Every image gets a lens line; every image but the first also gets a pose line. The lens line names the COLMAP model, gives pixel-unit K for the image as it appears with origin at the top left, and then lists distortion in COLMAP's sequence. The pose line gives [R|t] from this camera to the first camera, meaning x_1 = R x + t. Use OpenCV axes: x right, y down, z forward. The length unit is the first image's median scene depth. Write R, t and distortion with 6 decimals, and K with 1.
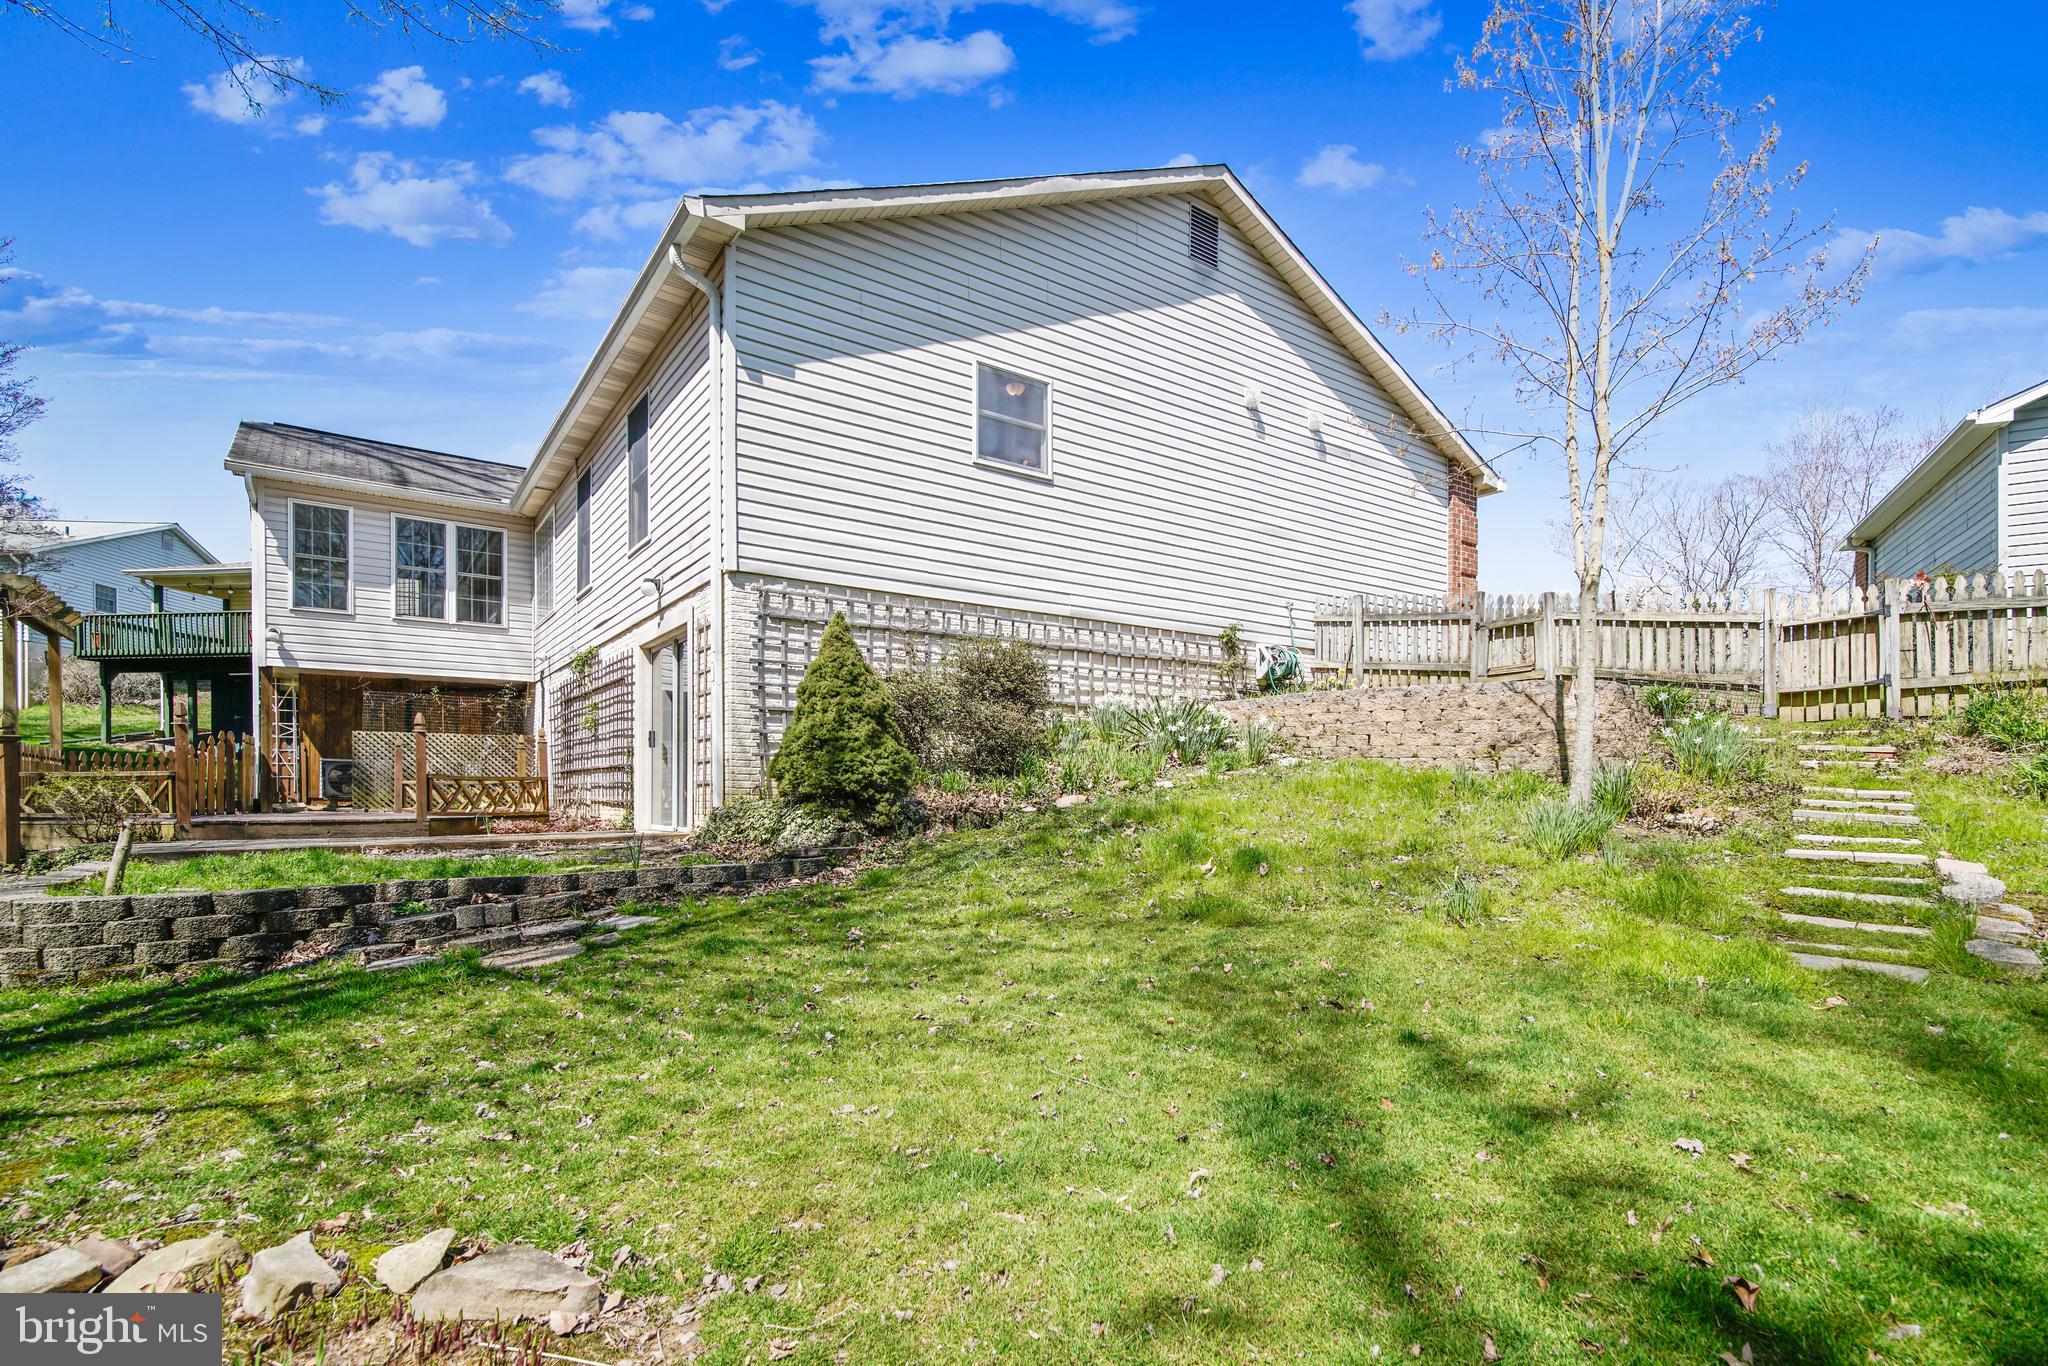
lens RADIAL K [[964.9, 0, 1032.9], [0, 964.9, 796.8], [0, 0, 1]] dist [0.000221, 0.000324]
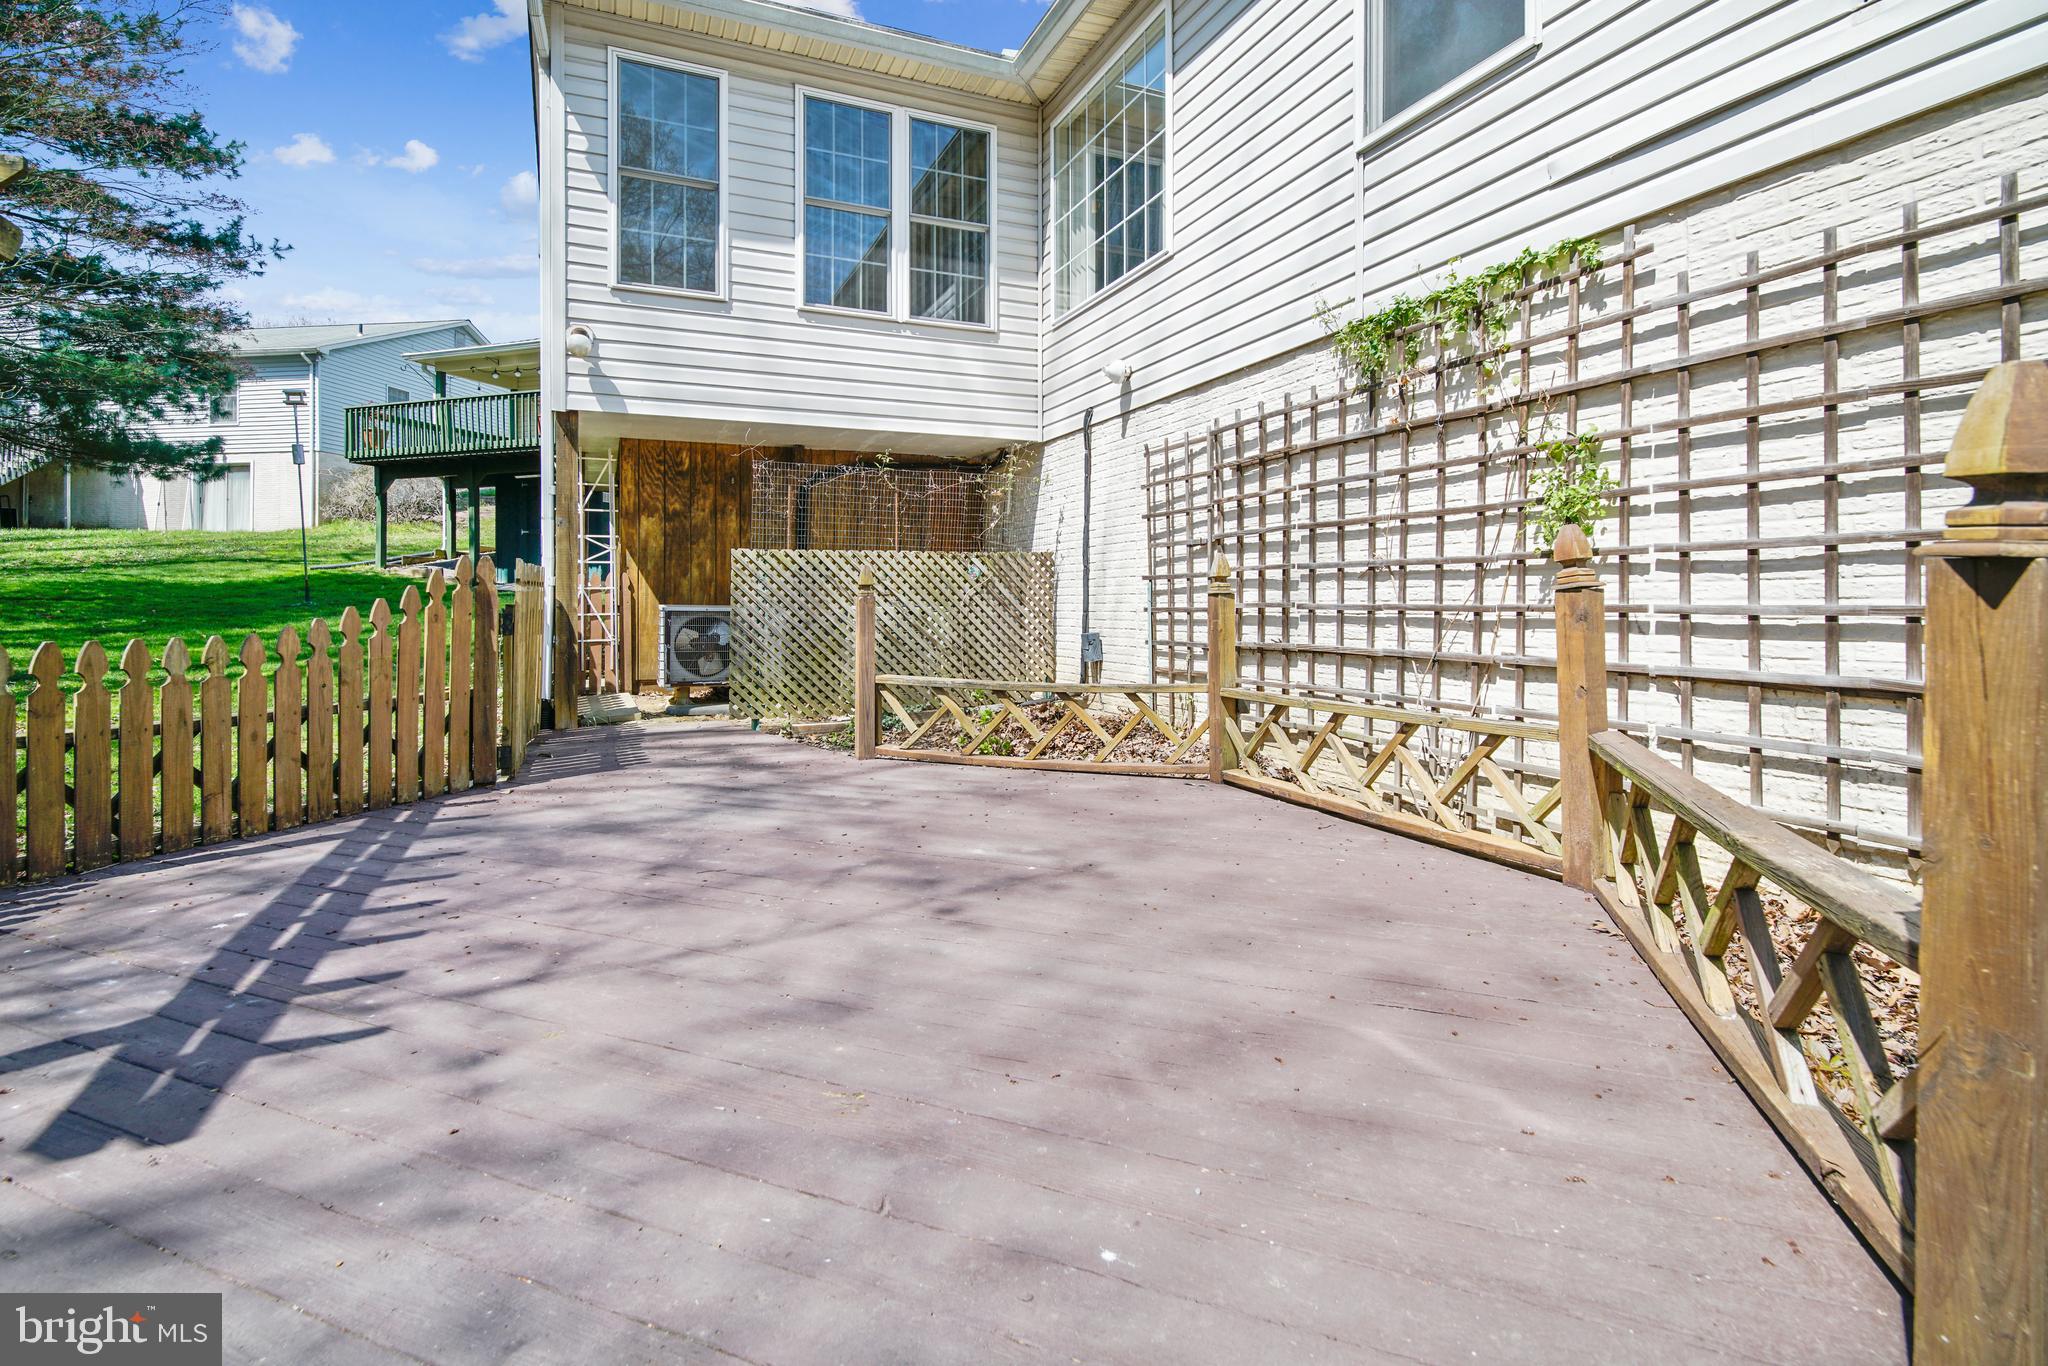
lens RADIAL K [[964.9, 0, 1012.8], [0, 964.9, 593.1], [0, 0, 1]] dist [0.000221, 0.000324]
pose [[0.974813, -0.005121, -0.222965, -0.470259], [0.002585, 0.999929, -0.011662, -0.041206], [0.223009, 0.010792, 0.974757, 0.582101]]
